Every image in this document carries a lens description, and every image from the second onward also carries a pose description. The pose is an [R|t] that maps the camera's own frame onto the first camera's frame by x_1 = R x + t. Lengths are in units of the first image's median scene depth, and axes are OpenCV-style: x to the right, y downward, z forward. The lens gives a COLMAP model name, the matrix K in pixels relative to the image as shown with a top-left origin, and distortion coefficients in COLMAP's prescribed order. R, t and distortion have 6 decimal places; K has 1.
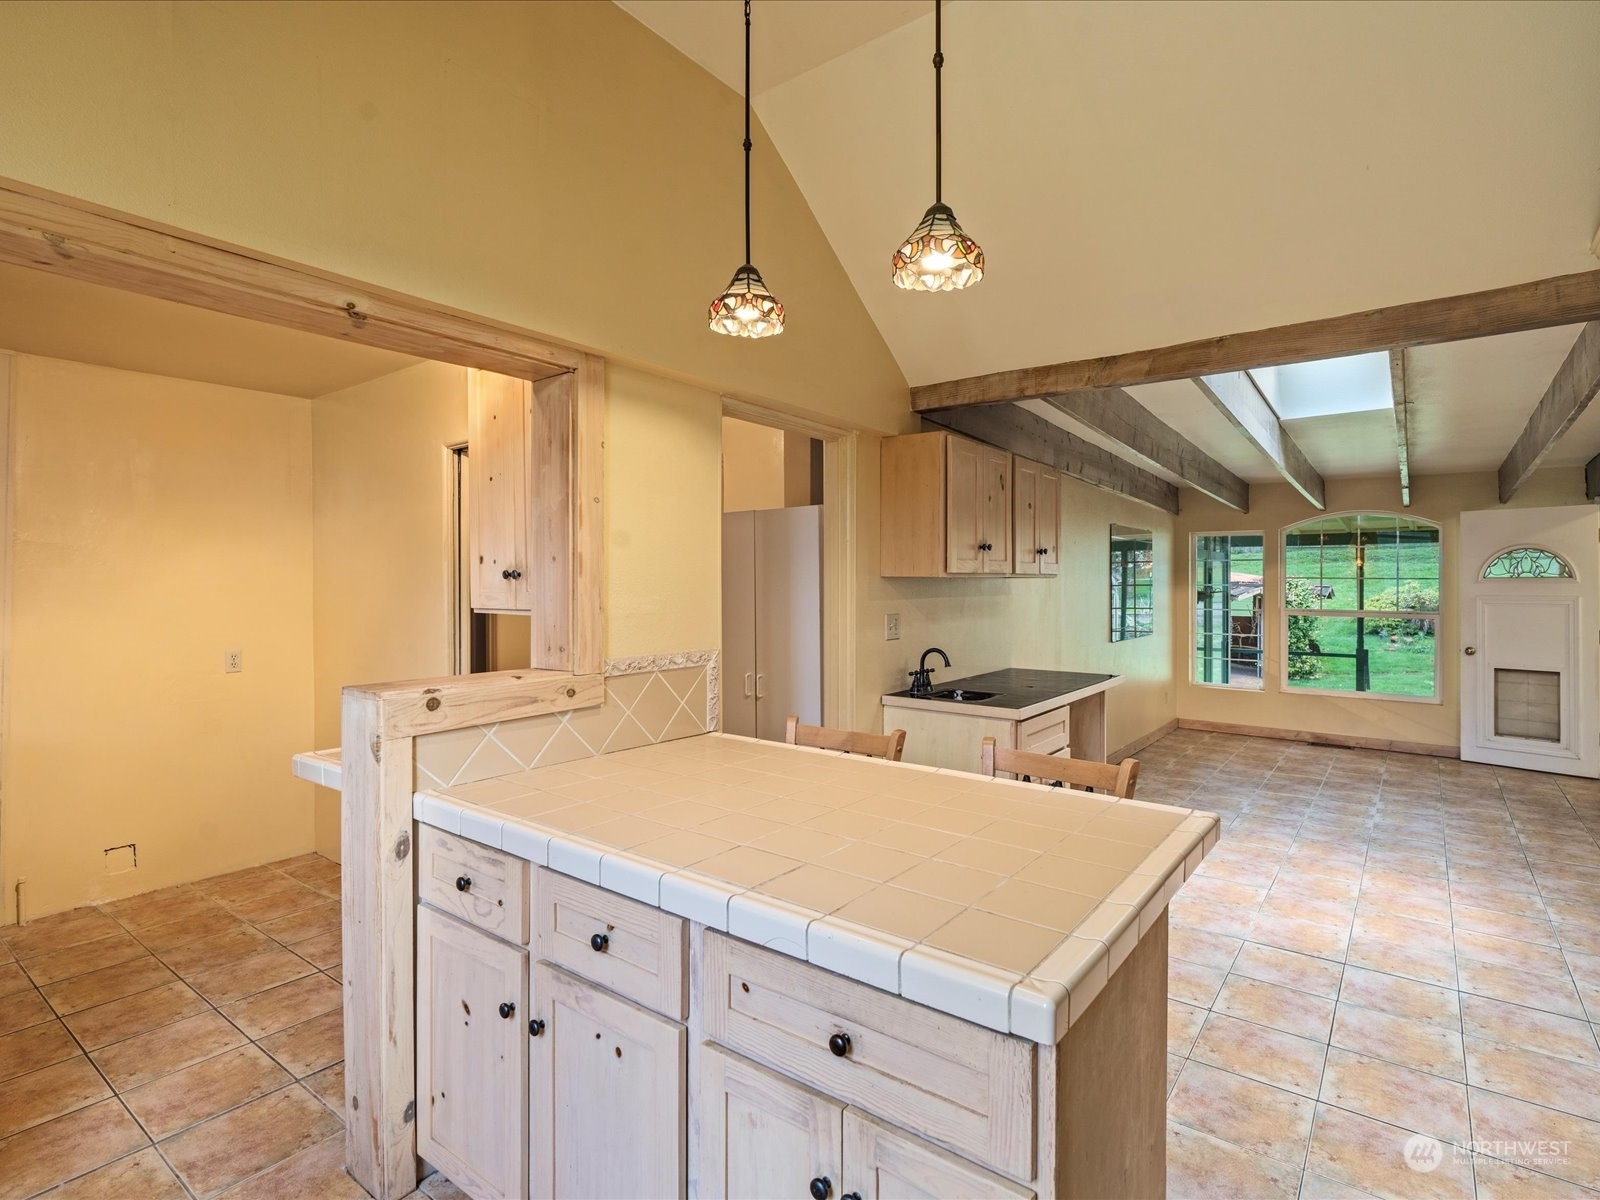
lens RADIAL K [[787.7, 0, 796.6], [0, 787.7, 582.2], [0, 0, 1]] dist [-0.004492, 0.000395]
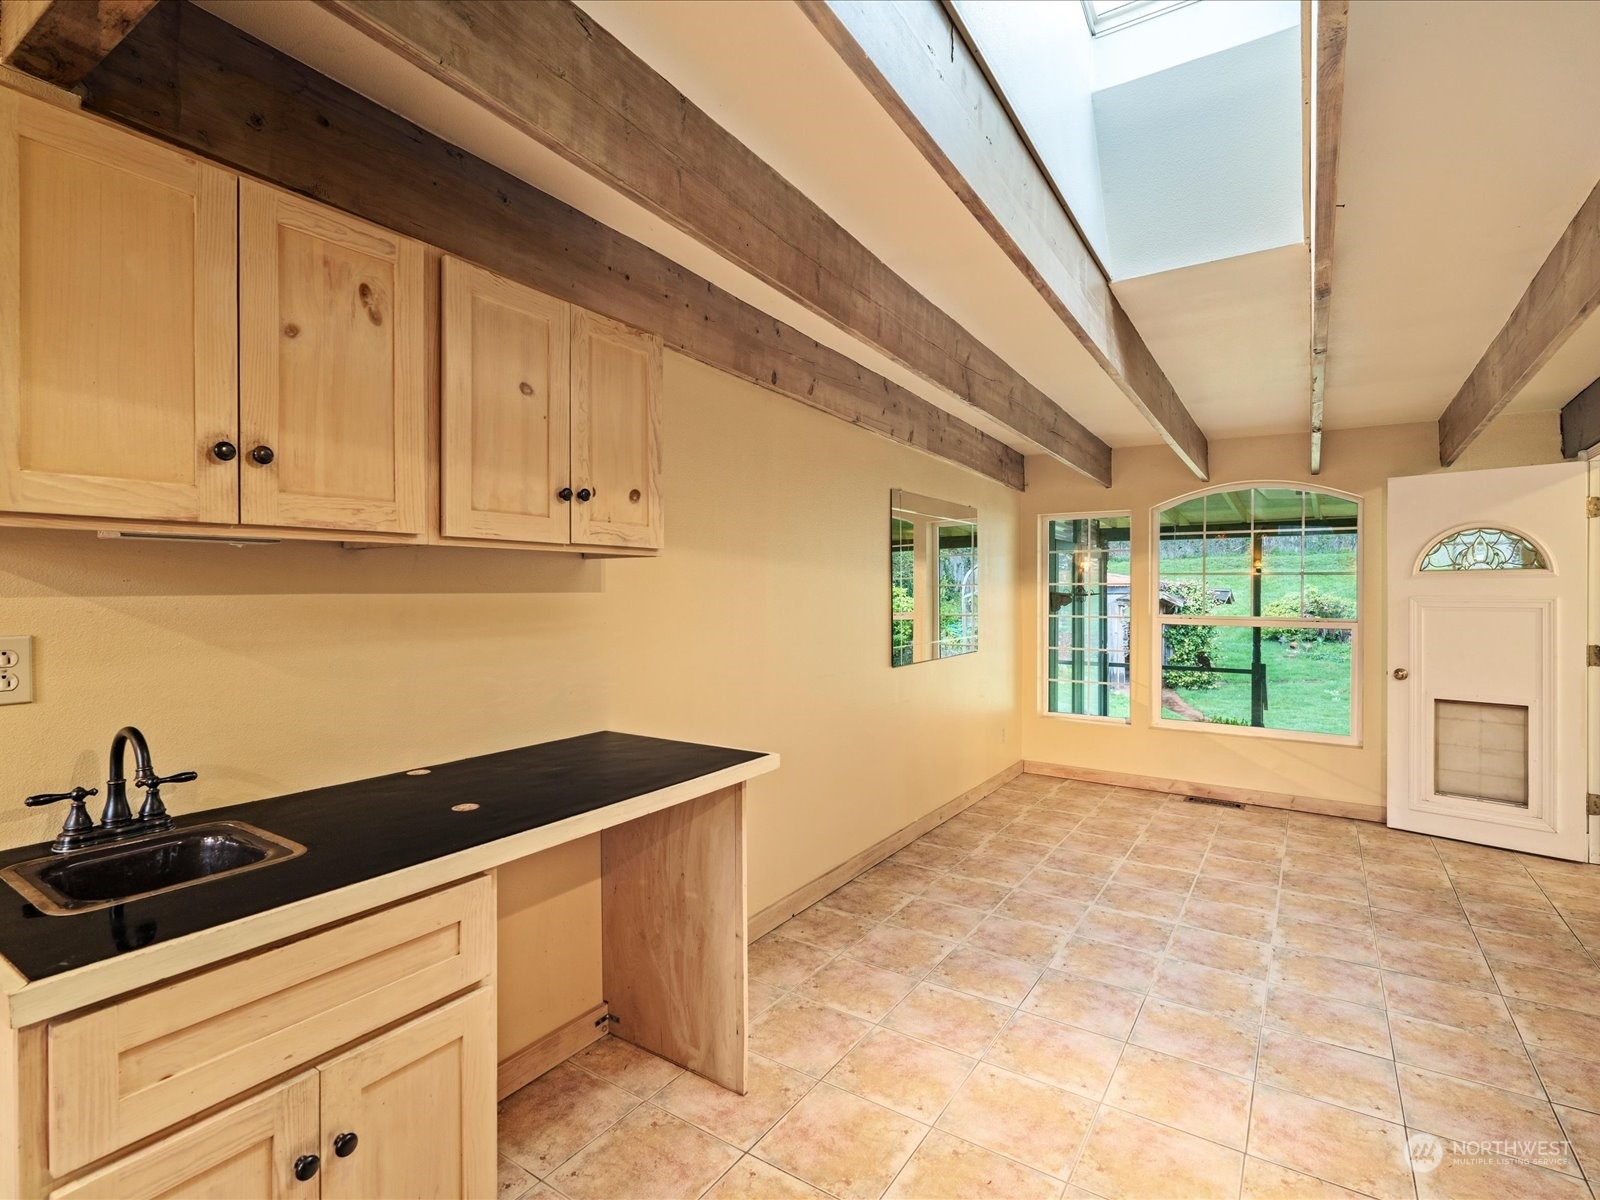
lens RADIAL K [[747.2, 0, 794.8], [0, 747.2, 596.1], [0, 0, 1]] dist [-0.004005, -0.000225]
pose [[0.998064, -0.002266, 0.062153, 0.264444], [0.001813, 0.999971, 0.007343, 0.011033], [-0.062168, -0.007216, 0.998040, 0.355845]]
